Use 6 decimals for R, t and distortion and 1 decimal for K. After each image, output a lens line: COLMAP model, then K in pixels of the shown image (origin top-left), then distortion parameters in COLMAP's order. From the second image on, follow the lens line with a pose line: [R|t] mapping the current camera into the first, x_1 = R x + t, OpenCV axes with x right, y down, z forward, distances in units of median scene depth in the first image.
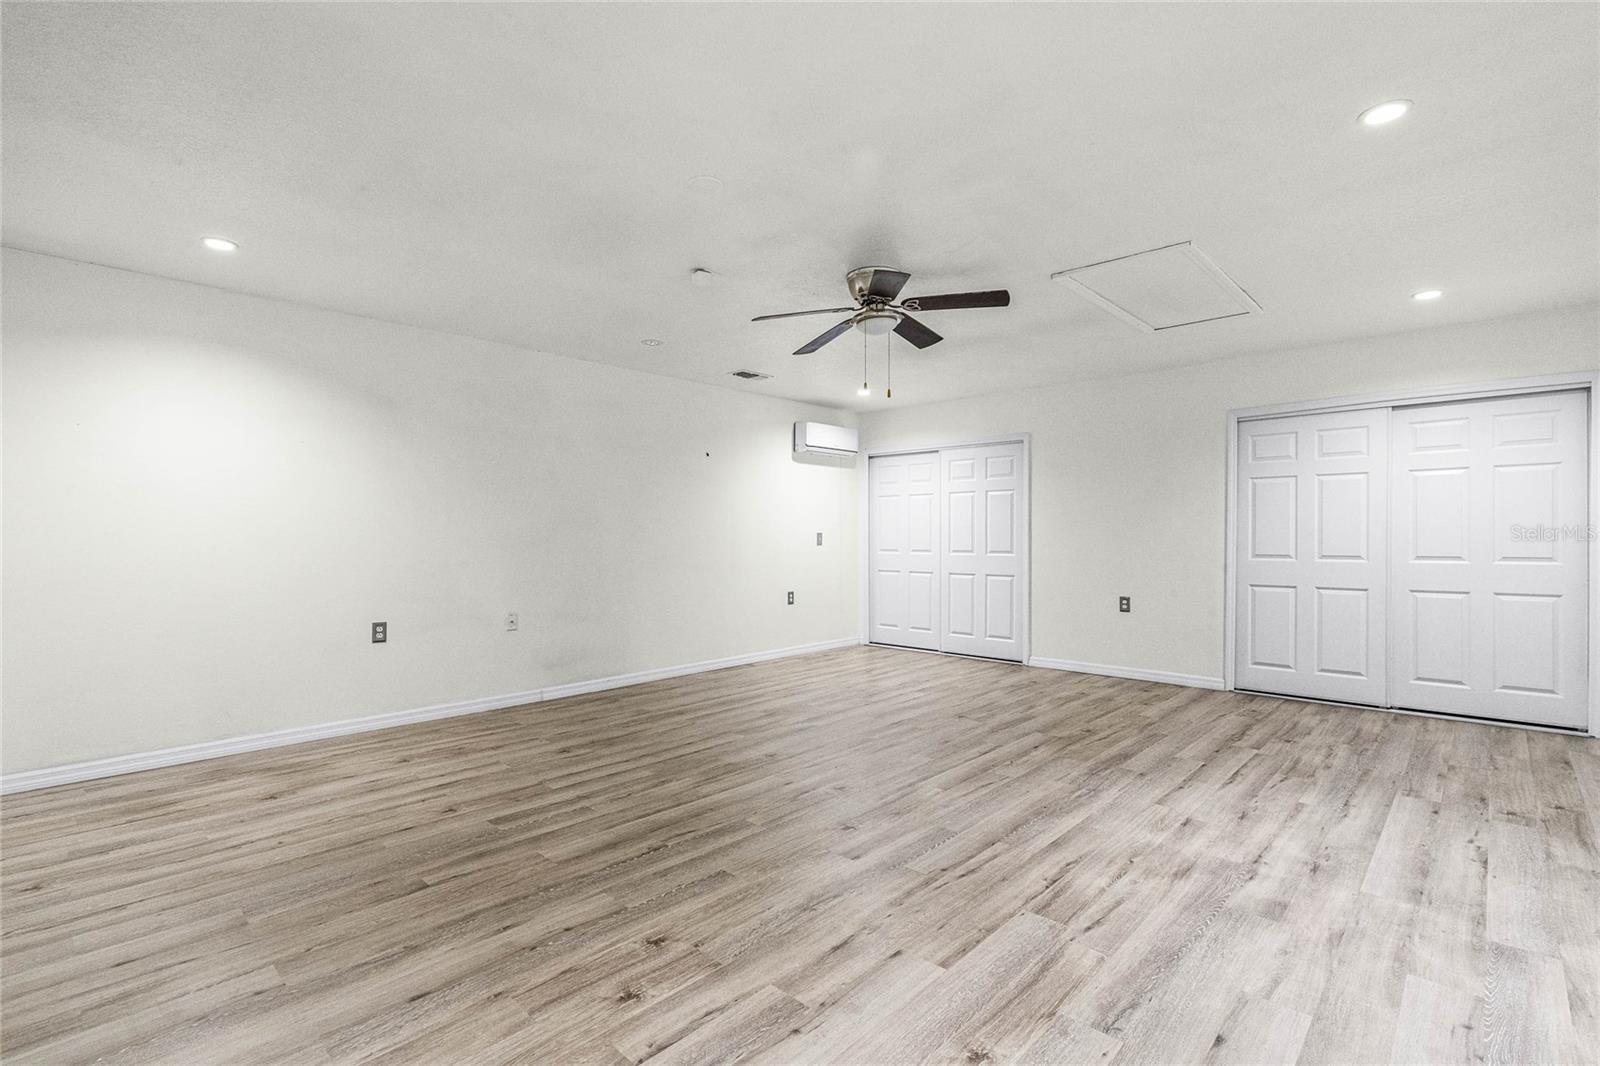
lens RADIAL K [[729.0, 0, 793.1], [0, 729.0, 537.0], [0, 0, 1]] dist [-0.007103, 0.003062]
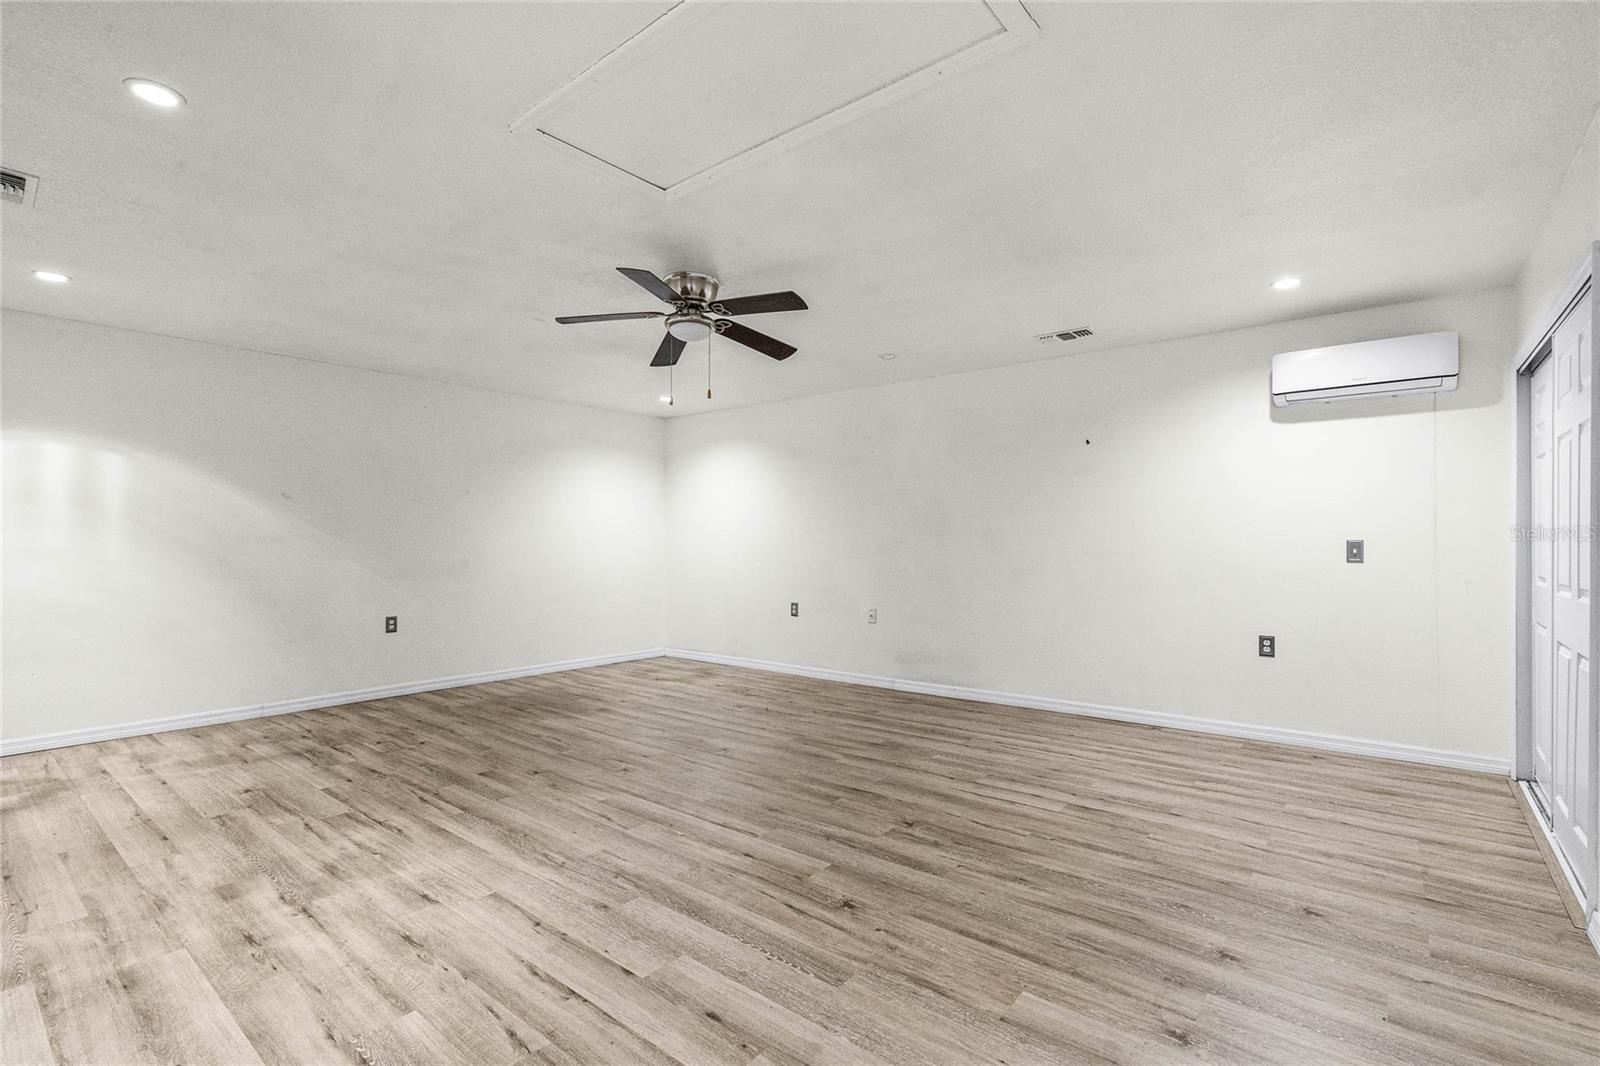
lens RADIAL K [[729.0, 0, 793.7], [0, 729.0, 537.8], [0, 0, 1]] dist [-0.007103, 0.003062]
pose [[0.080316, -0.005734, -0.996753, 1.481190], [-0.000696, 0.999983, -0.005809, -0.009194], [0.996769, 0.001160, 0.080311, 1.430714]]
